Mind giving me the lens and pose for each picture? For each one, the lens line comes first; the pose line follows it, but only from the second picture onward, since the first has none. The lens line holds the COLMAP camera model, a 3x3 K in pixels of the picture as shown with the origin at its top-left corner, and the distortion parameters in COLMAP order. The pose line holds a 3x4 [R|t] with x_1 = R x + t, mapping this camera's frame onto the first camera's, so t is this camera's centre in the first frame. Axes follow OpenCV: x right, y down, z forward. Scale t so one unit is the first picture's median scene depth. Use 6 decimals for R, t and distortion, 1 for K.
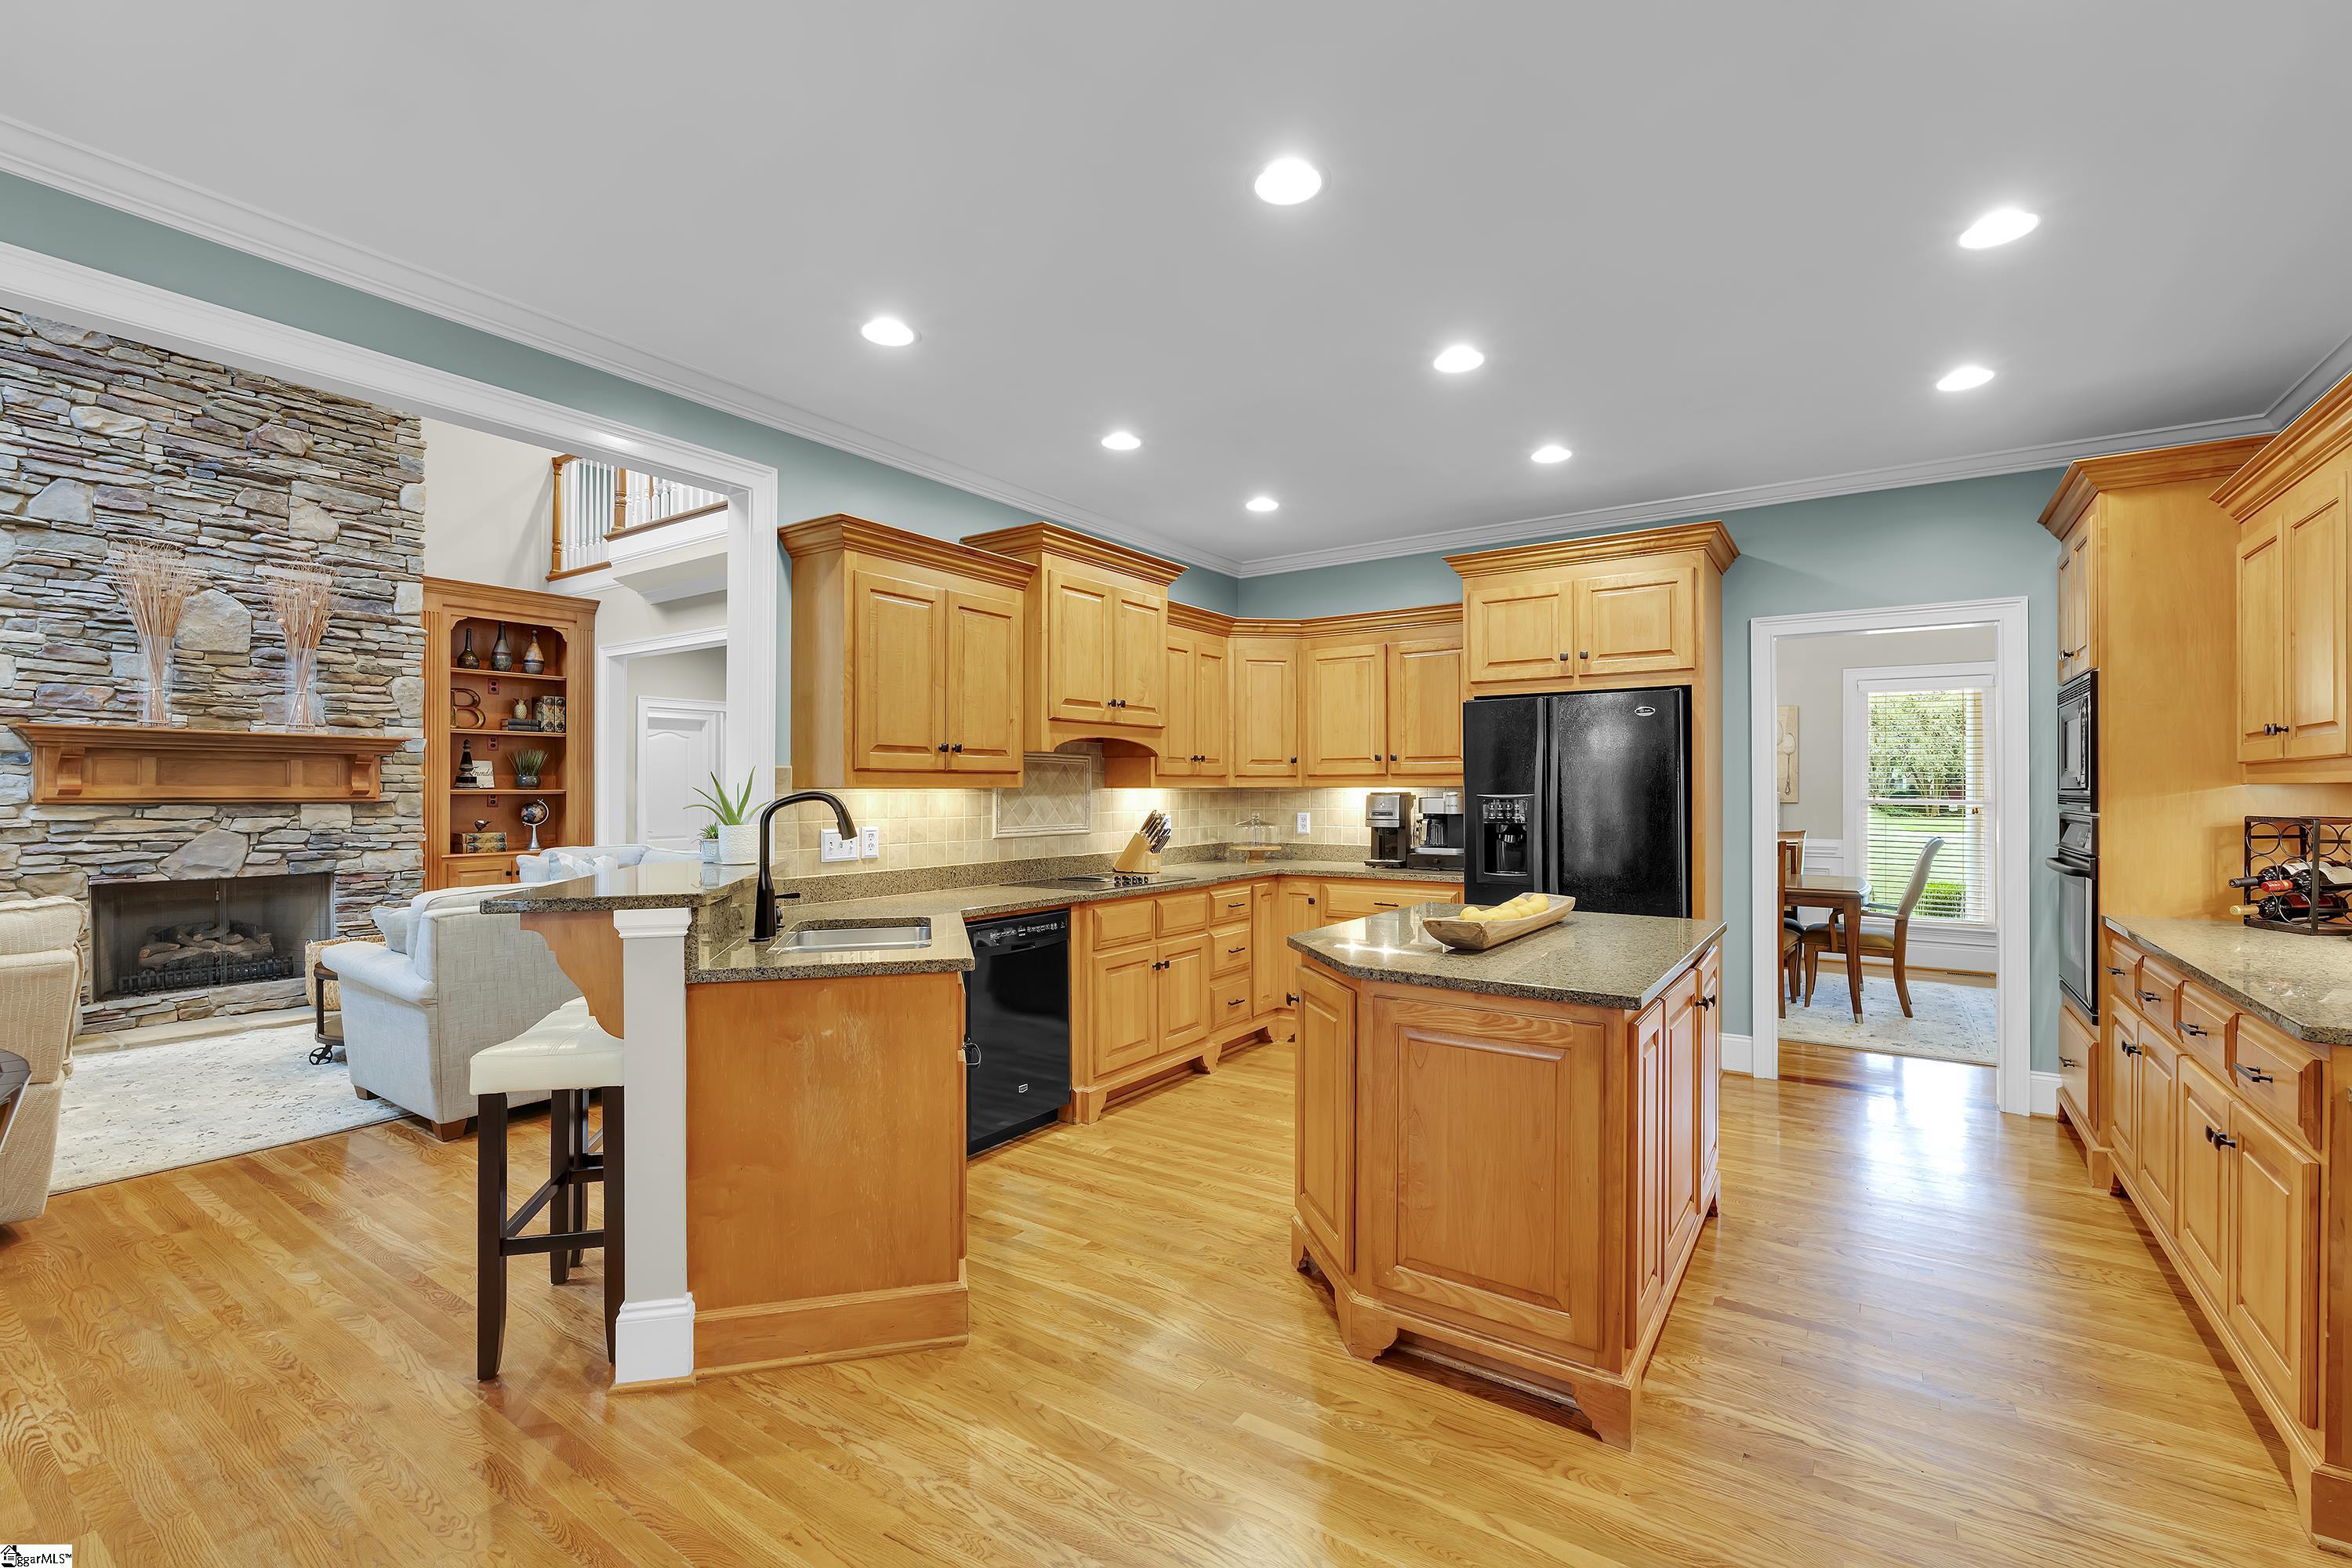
lens RADIAL K [[1030.5, 0, 1171.6], [0, 1030.5, 788.2], [0, 0, 1]] dist [-0.004008, -0.000637]
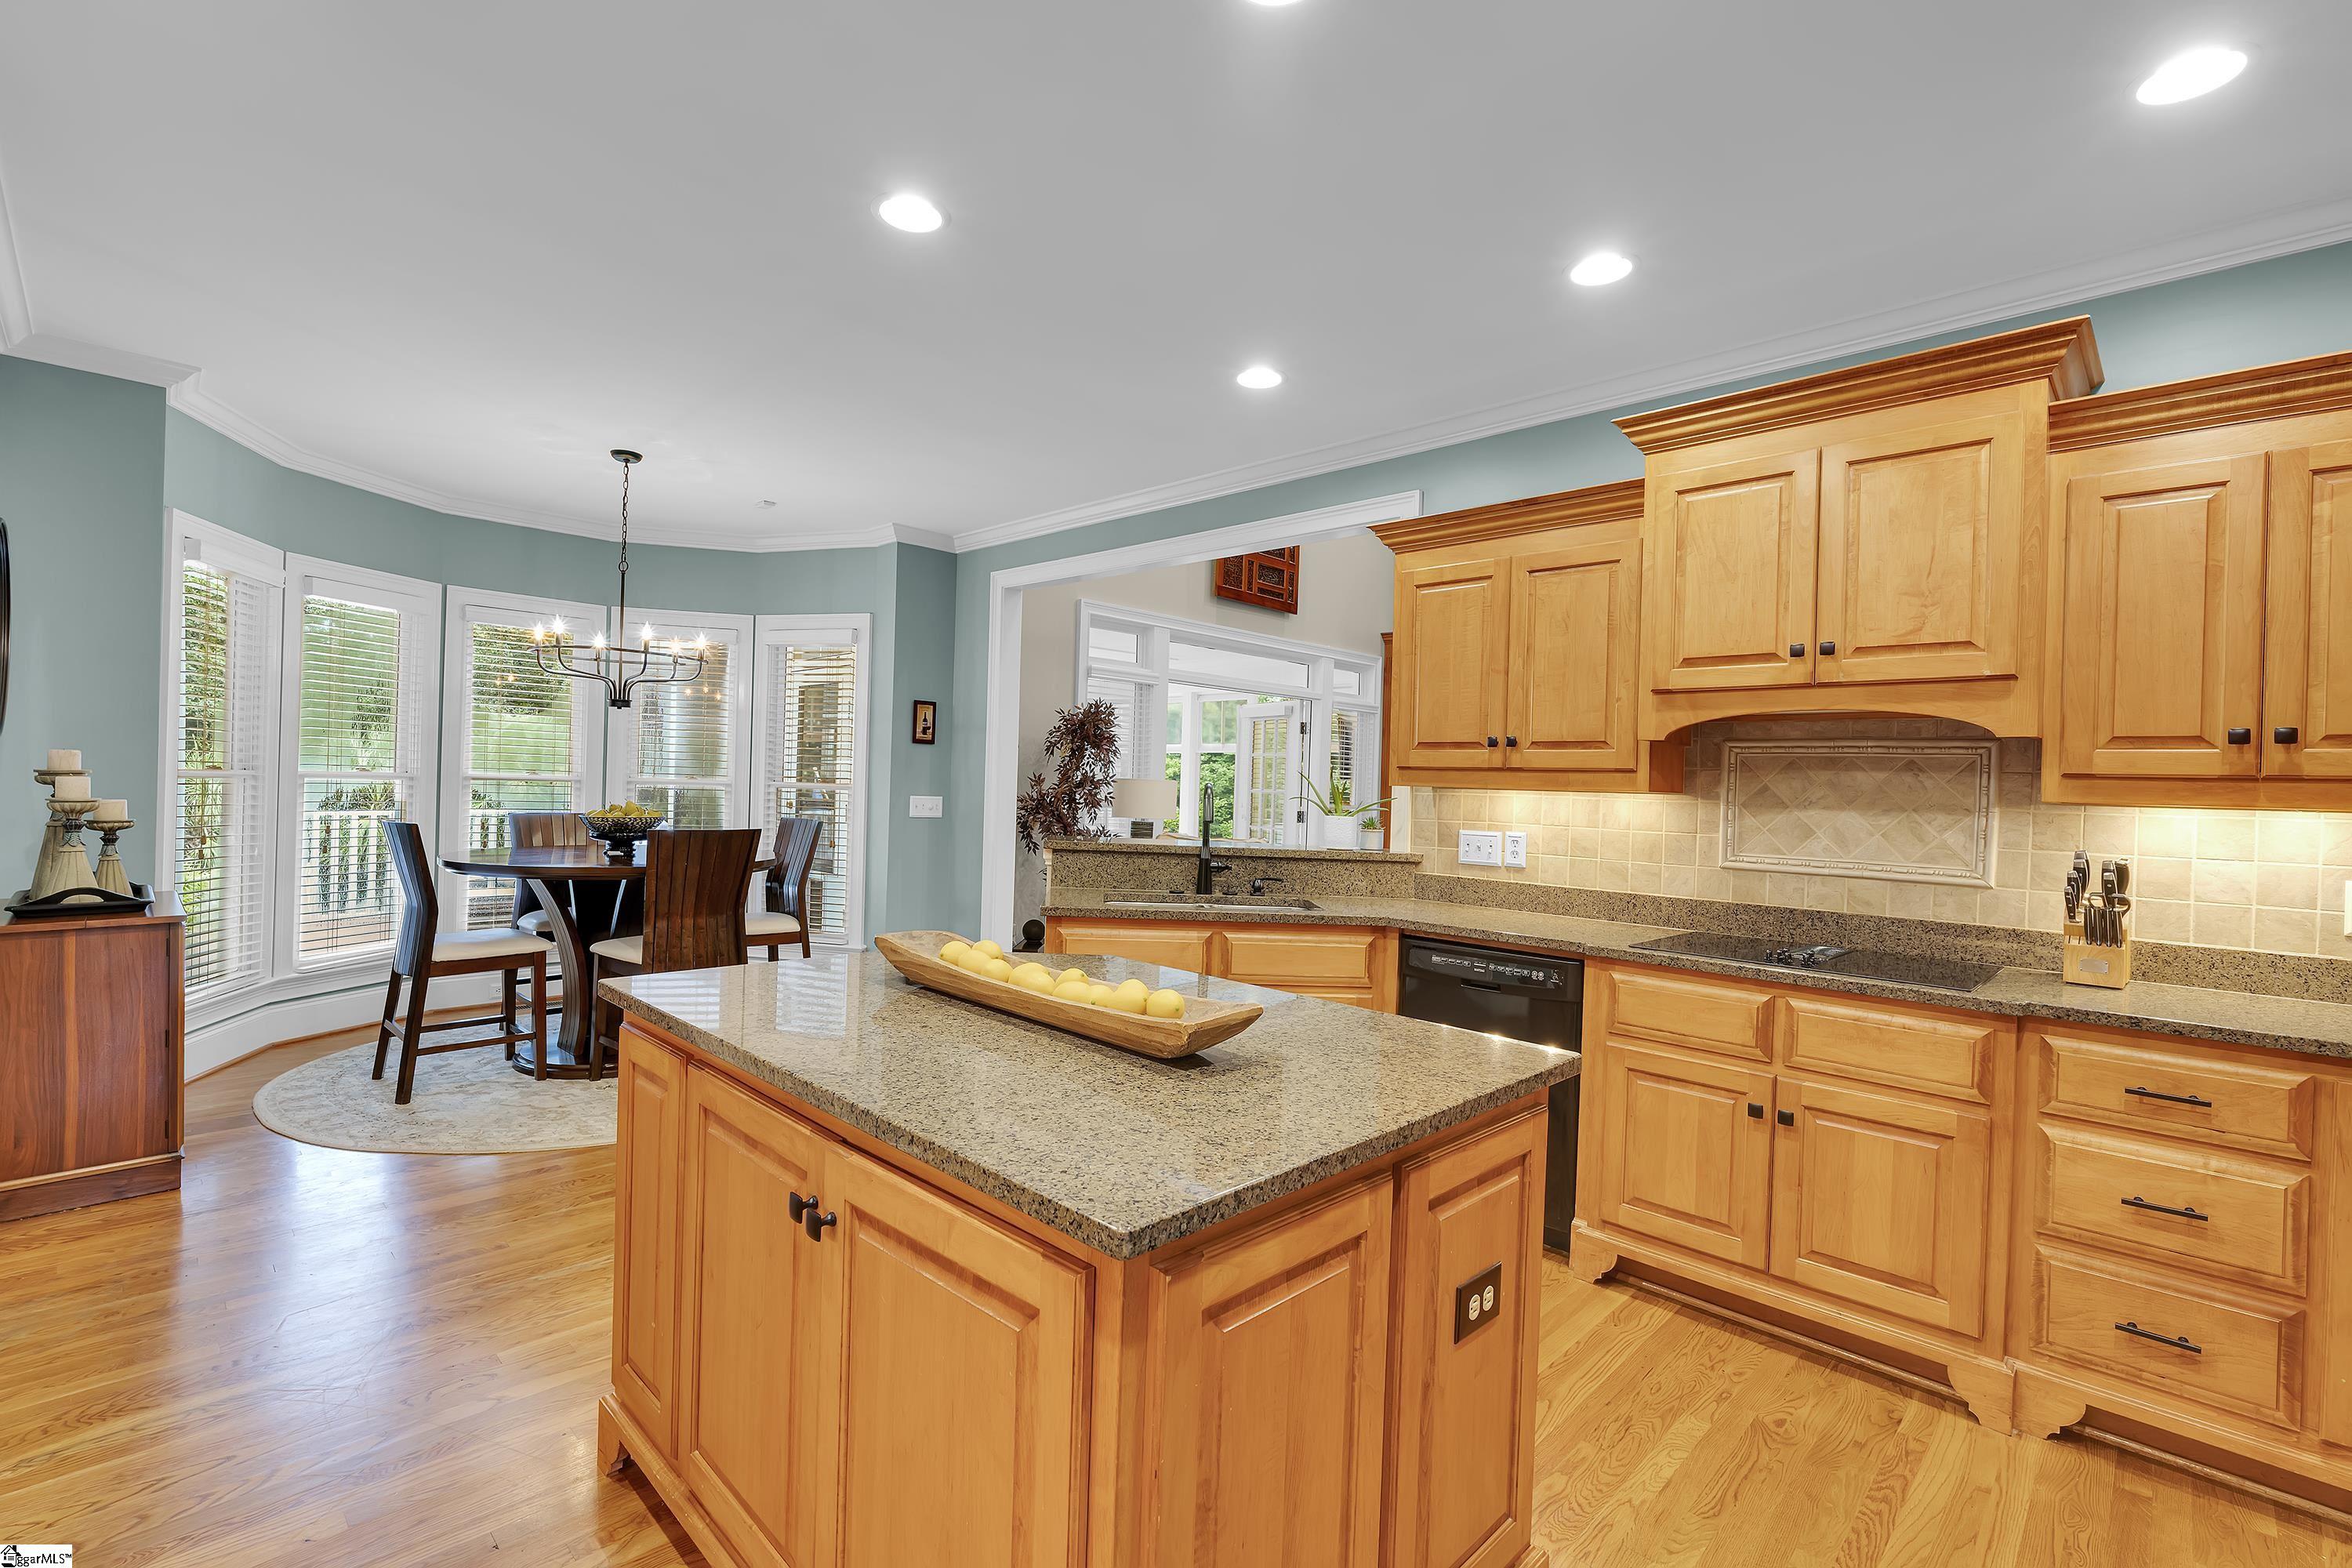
lens RADIAL K [[1045.0, 0, 1176.0], [0, 1045.0, 784.0], [0, 0, 1]] dist [-0.004602, -0.000570]
pose [[-0.162981, -0.002404, -0.986626, 0.610256], [-0.028809, 0.999582, 0.002323, 0.001495], [0.986209, 0.028803, -0.162982, 0.787653]]
